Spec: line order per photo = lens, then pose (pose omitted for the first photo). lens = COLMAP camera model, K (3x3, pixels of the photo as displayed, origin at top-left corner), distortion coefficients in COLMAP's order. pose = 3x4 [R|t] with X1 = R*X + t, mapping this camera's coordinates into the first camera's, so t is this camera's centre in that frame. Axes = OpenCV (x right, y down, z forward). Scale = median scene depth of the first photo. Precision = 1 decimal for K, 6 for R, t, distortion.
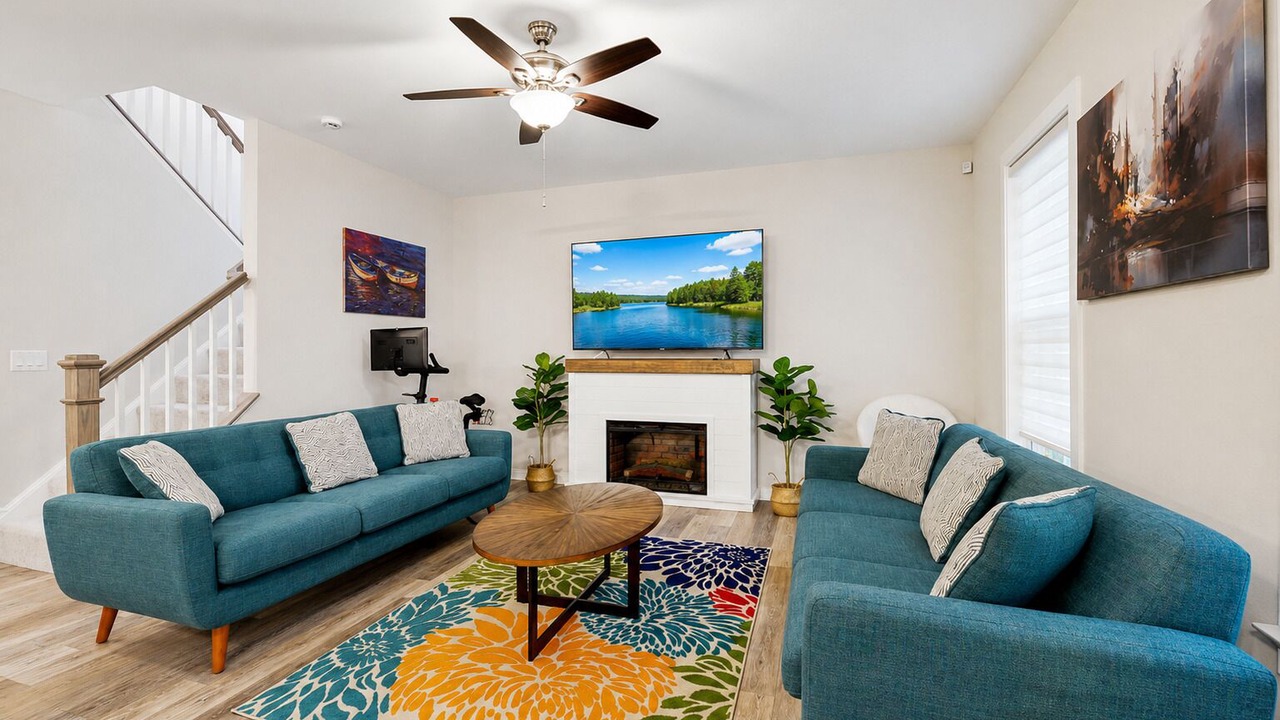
lens RADIAL K [[655.6, 0, 695.3], [0, 655.6, 351.6], [0, 0, 1]] dist [0.003563, 0.000494]
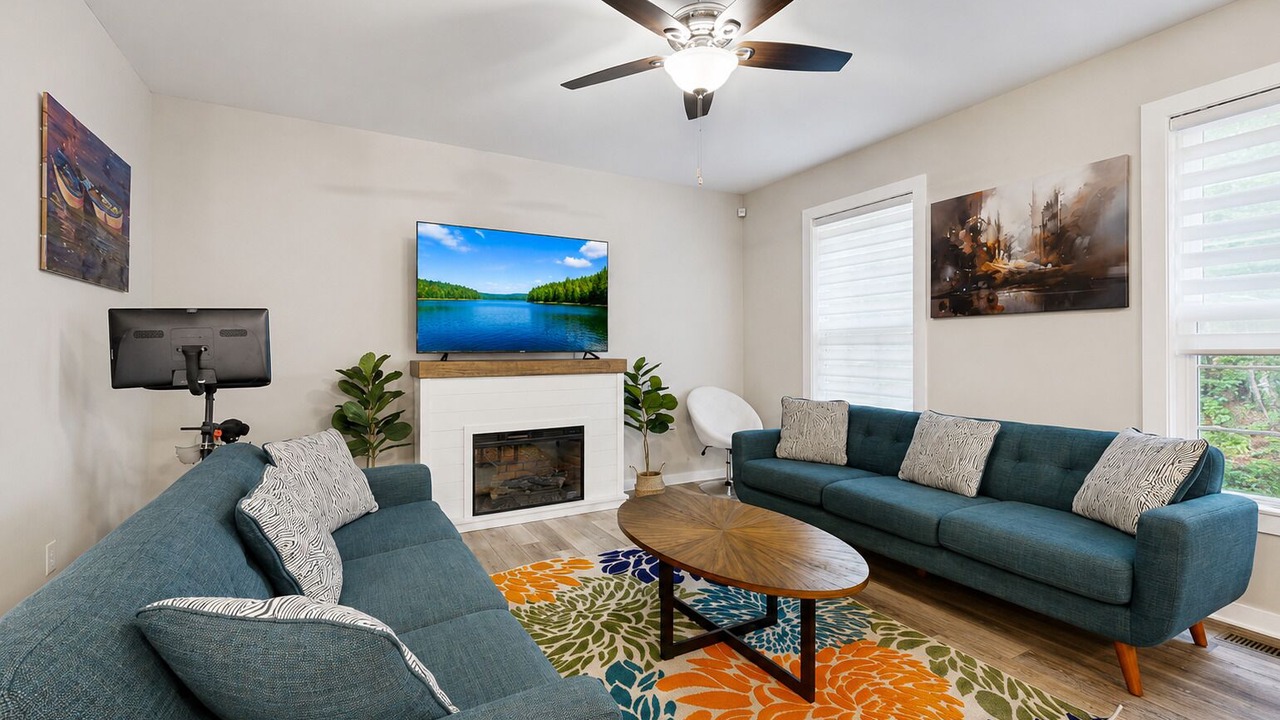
lens RADIAL K [[566.7, 0, 636.1], [0, 566.7, 363.9], [0, 0, 1]] dist [0.002756, 0.000326]
pose [[0.662049, -0.015969, 0.749290, -0.806332], [-0.000238, 0.999768, 0.021518, 0.000663], [-0.749460, -0.014424, 0.661892, 0.565904]]
